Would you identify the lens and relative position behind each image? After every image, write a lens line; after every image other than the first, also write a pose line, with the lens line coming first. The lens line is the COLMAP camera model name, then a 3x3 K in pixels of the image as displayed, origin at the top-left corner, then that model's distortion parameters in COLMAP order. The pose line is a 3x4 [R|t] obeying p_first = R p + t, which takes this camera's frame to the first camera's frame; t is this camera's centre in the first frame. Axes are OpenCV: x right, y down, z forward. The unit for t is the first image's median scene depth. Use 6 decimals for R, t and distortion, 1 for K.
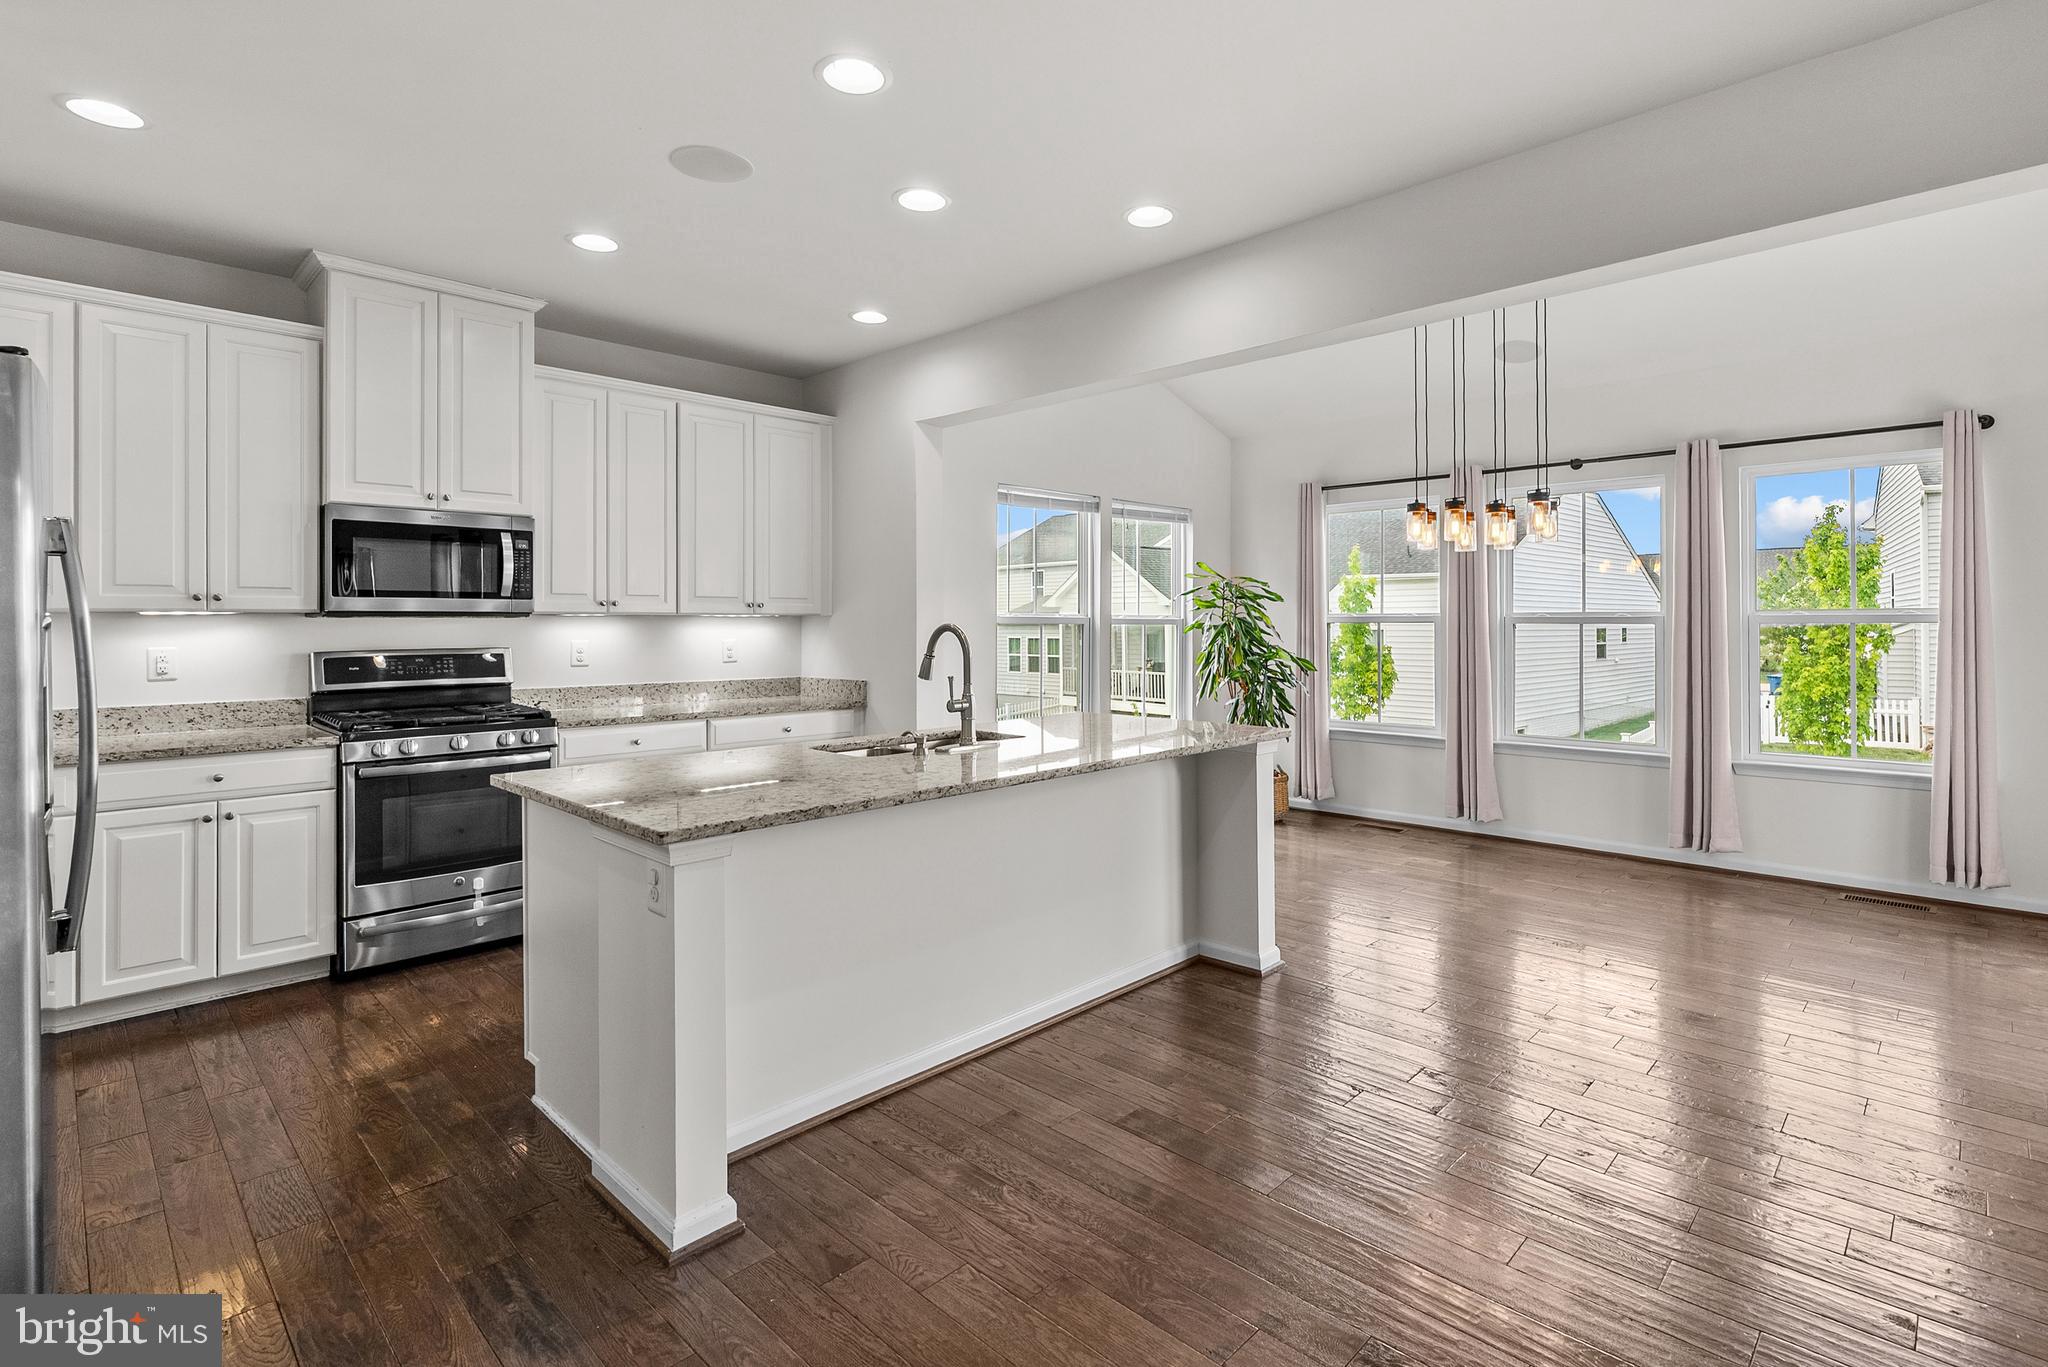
lens RADIAL K [[976.8, 0, 1038.3], [0, 976.8, 619.9], [0, 0, 1]] dist [-0.000598, 0.000535]
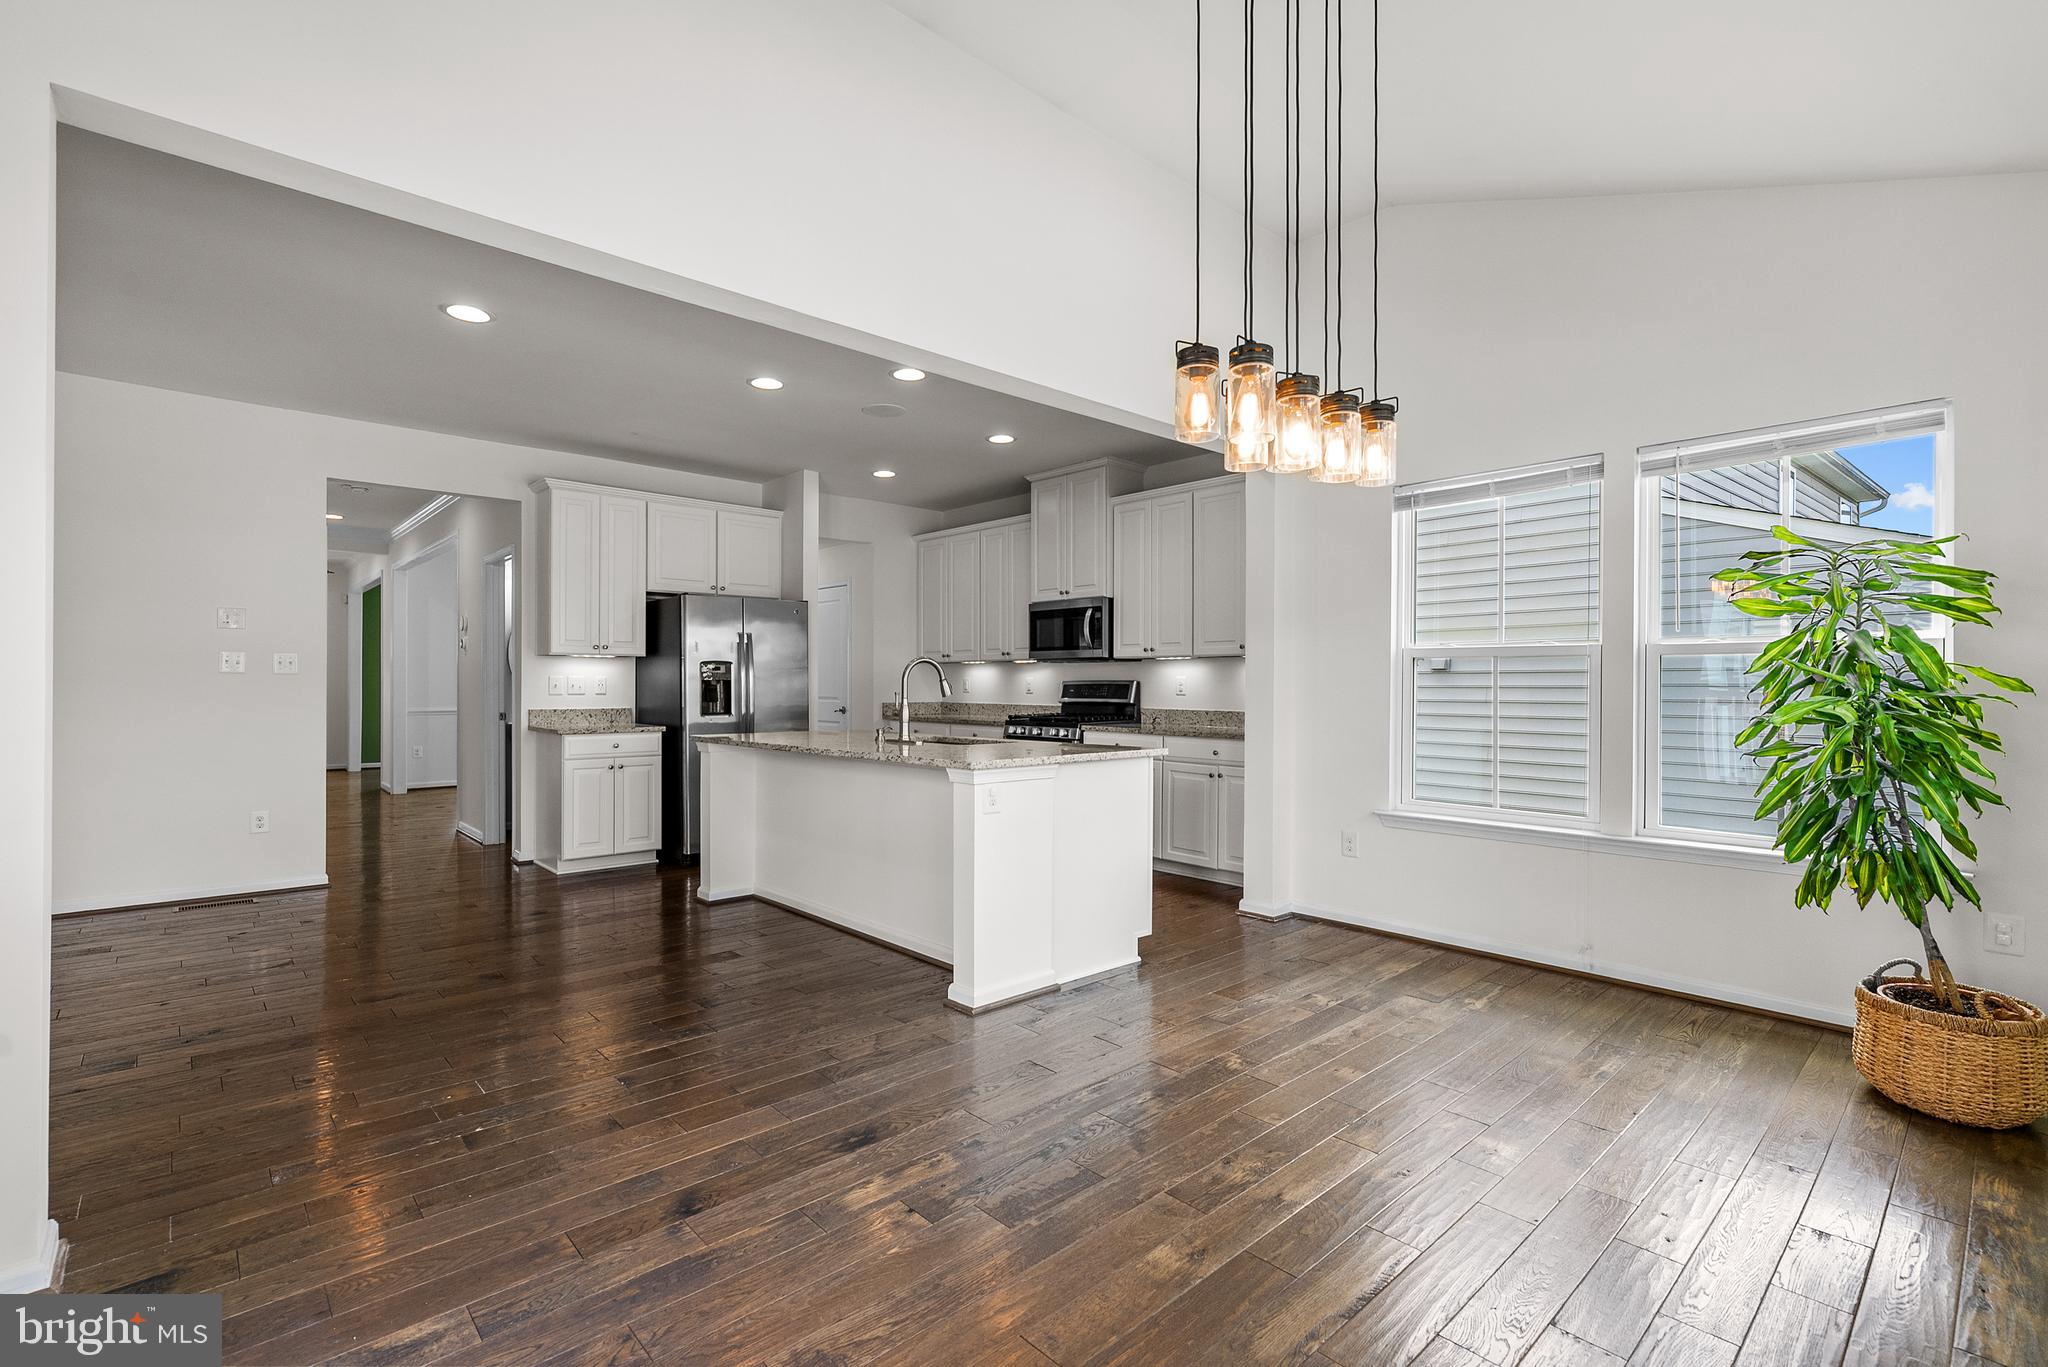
lens RADIAL K [[939.4, 0, 1033.1], [0, 939.4, 685.2], [0, 0, 1]] dist [-0.008211, 0.004811]
pose [[-0.052716, 0.005126, -0.998596, 1.030308], [0.001249, 0.999986, 0.005067, 0.030552], [0.998609, -0.000981, -0.052722, 0.993740]]
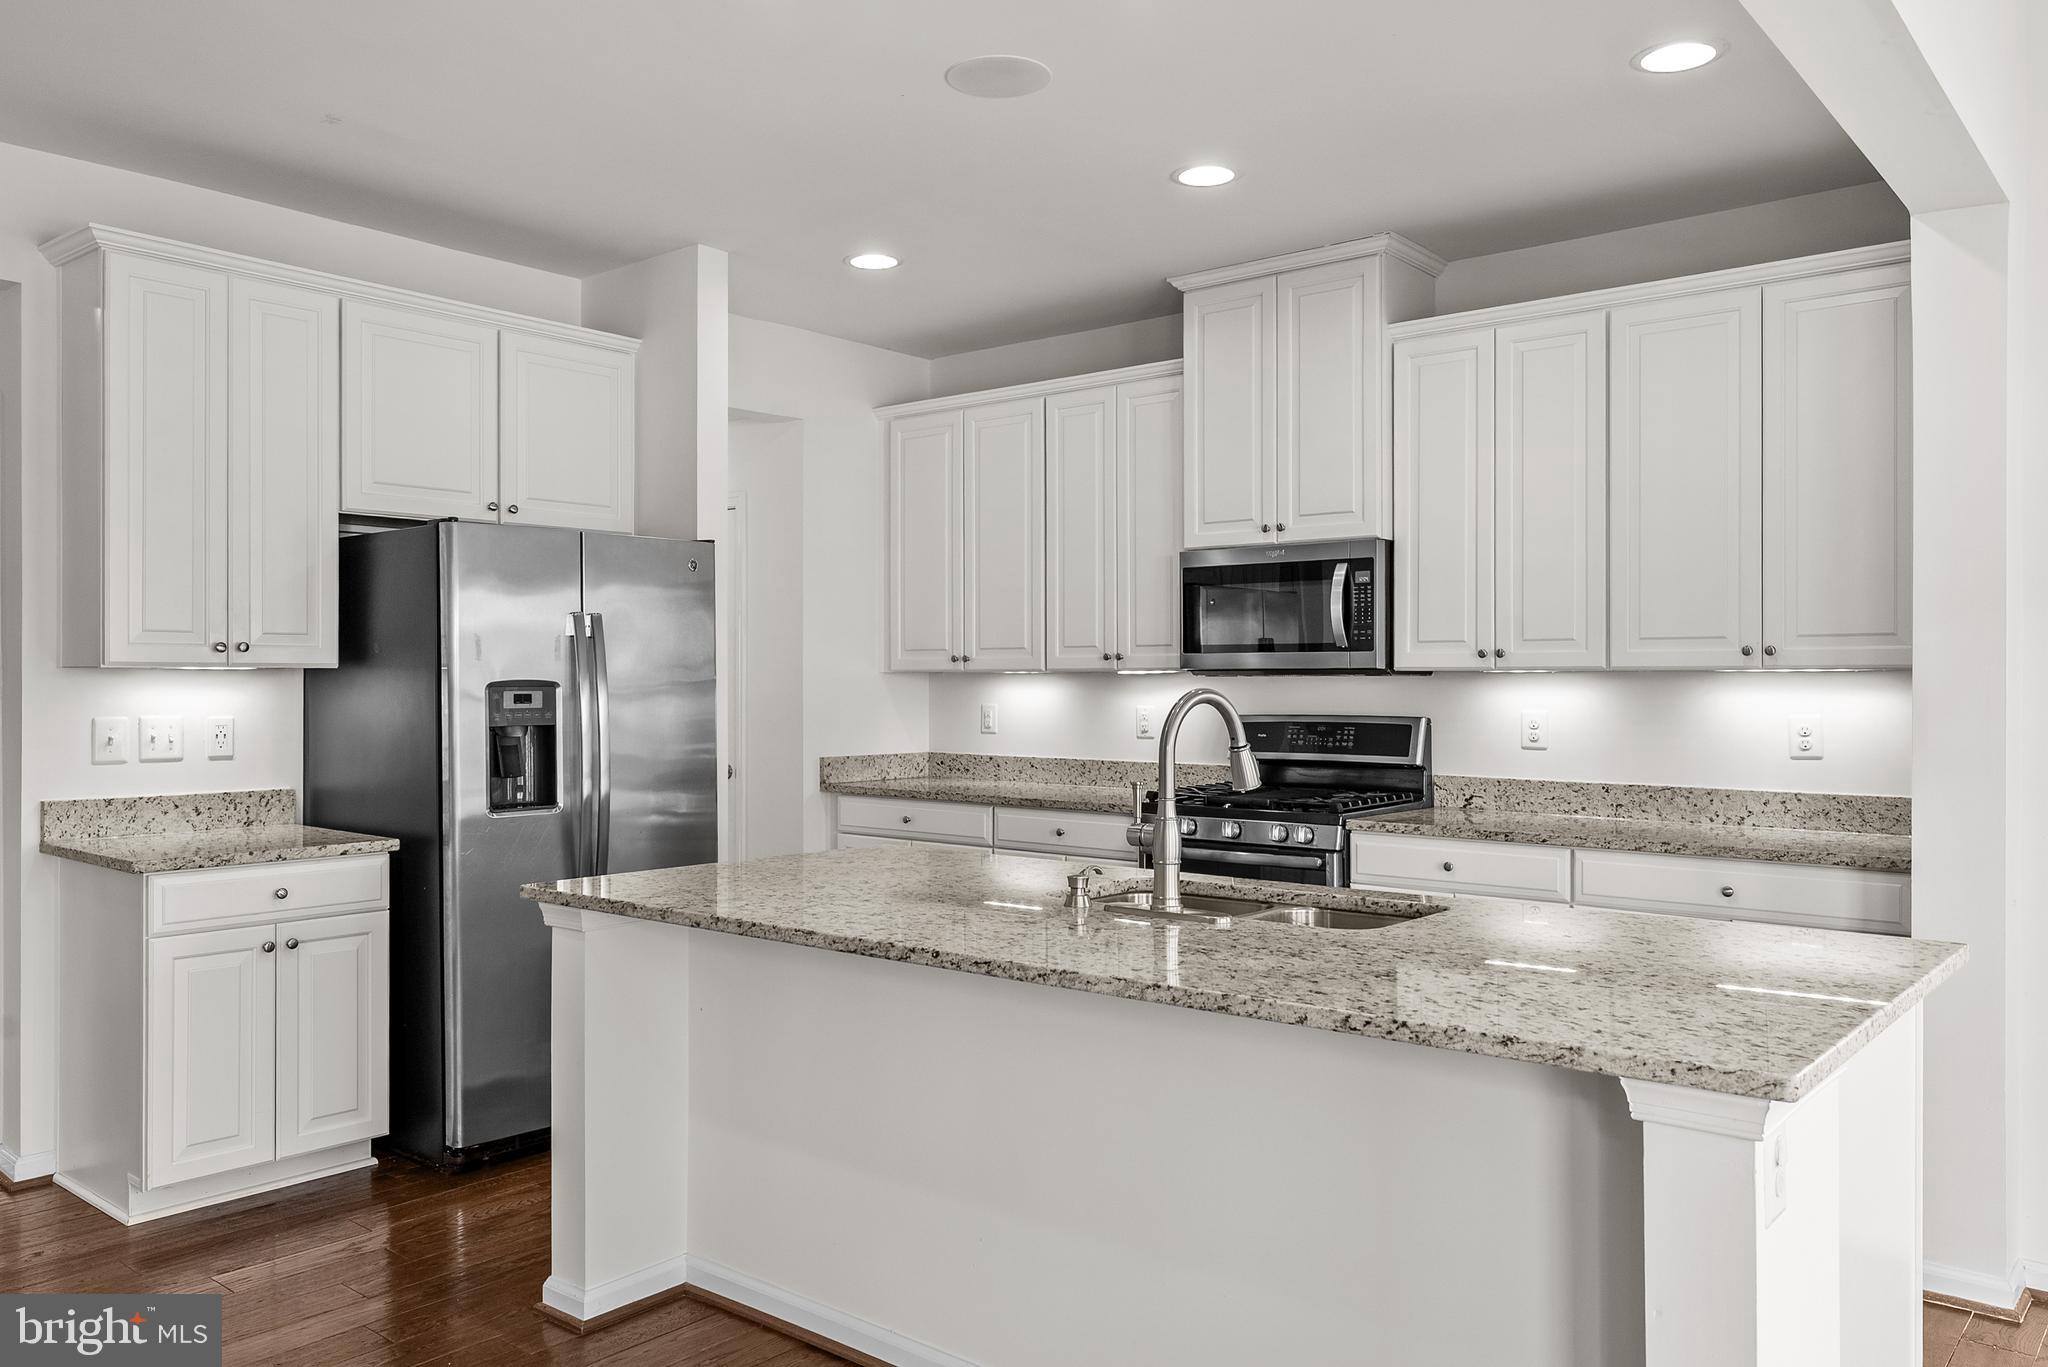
lens RADIAL K [[1519.6, 0, 1031.1], [0, 1519.6, 680.2], [0, 0, 1]] dist [0.003960, -0.004672]
pose [[0.075418, 0.002106, -0.997150, 0.607443], [0.002227, 0.999995, 0.002280, -0.002266], [0.997150, -0.002393, 0.075413, 0.676719]]
